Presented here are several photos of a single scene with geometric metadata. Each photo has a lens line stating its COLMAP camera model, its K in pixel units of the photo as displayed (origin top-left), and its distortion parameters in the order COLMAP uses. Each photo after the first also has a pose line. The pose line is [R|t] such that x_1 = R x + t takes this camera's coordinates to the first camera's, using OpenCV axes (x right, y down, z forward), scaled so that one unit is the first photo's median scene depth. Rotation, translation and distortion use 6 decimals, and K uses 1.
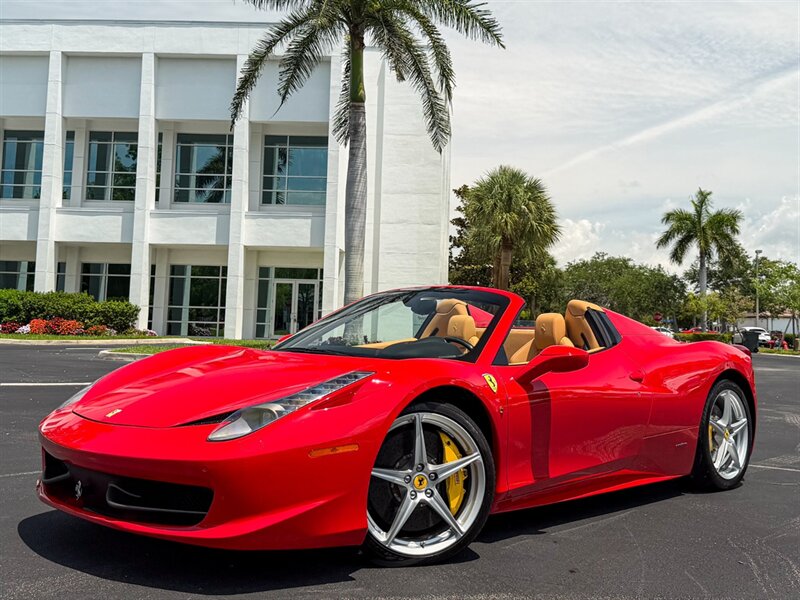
lens RADIAL K [[889.9, 0, 401.3], [0, 889.9, 237.2], [0, 0, 1]] dist [0.183102, -0.398110]
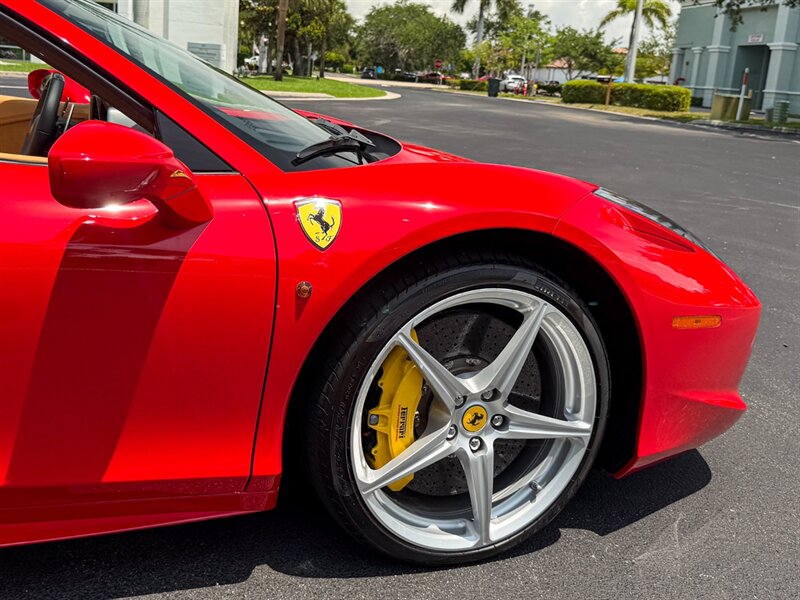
lens RADIAL K [[874.6, 0, 347.2], [0, 874.6, 255.1], [0, 0, 1]] dist [0.187637, -0.438273]
pose [[0.987691, 0.012386, 0.155925, 0.026060], [-0.059309, 0.952073, 0.300065, -0.016865], [-0.144735, -0.305619, 0.941089, -0.193682]]
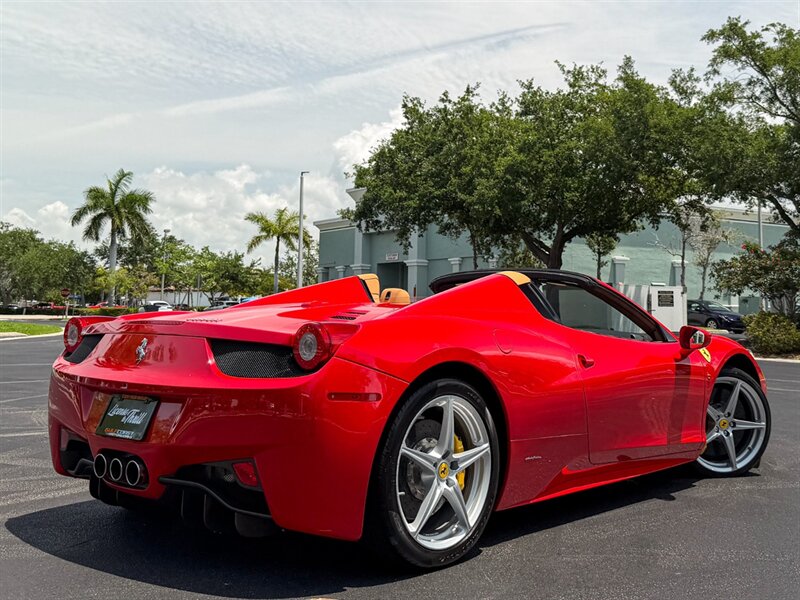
lens RADIAL K [[916.1, 0, 469.3], [0, 916.1, 201.1], [0, 0, 1]] dist [0.173425, -0.373444]
pose [[0.774422, 0.054847, 0.630287, -0.074468], [-0.049552, 0.998433, -0.025999, -0.023340], [-0.630725, -0.011098, 0.775927, -0.236018]]
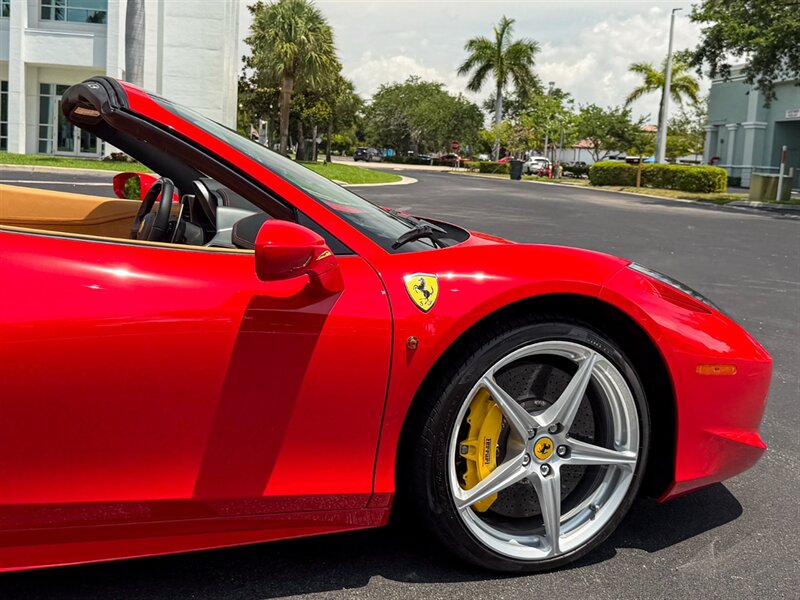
lens RADIAL K [[983.9, 0, 403.0], [0, 983.9, 244.3], [0, 0, 1]] dist [0.211868, -0.506129]
pose [[0.979758, 0.008629, 0.200001, 0.018581], [-0.046835, 0.981224, 0.187096, -0.019744], [-0.194632, -0.192676, 0.961766, -0.210270]]
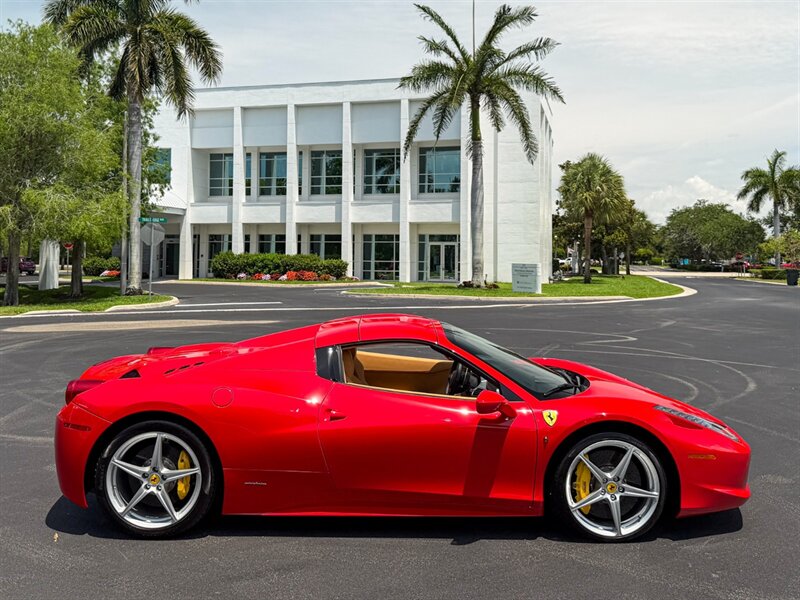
lens RADIAL K [[749.4, 0, 399.2], [0, 749.4, 226.0], [0, 0, 1]] dist [0.176453, -0.350392]
pose [[0.984763, -0.026047, -0.171938, 0.028920], [0.034191, 0.998421, 0.044575, -0.039161], [0.170506, -0.049774, 0.984099, -0.265074]]
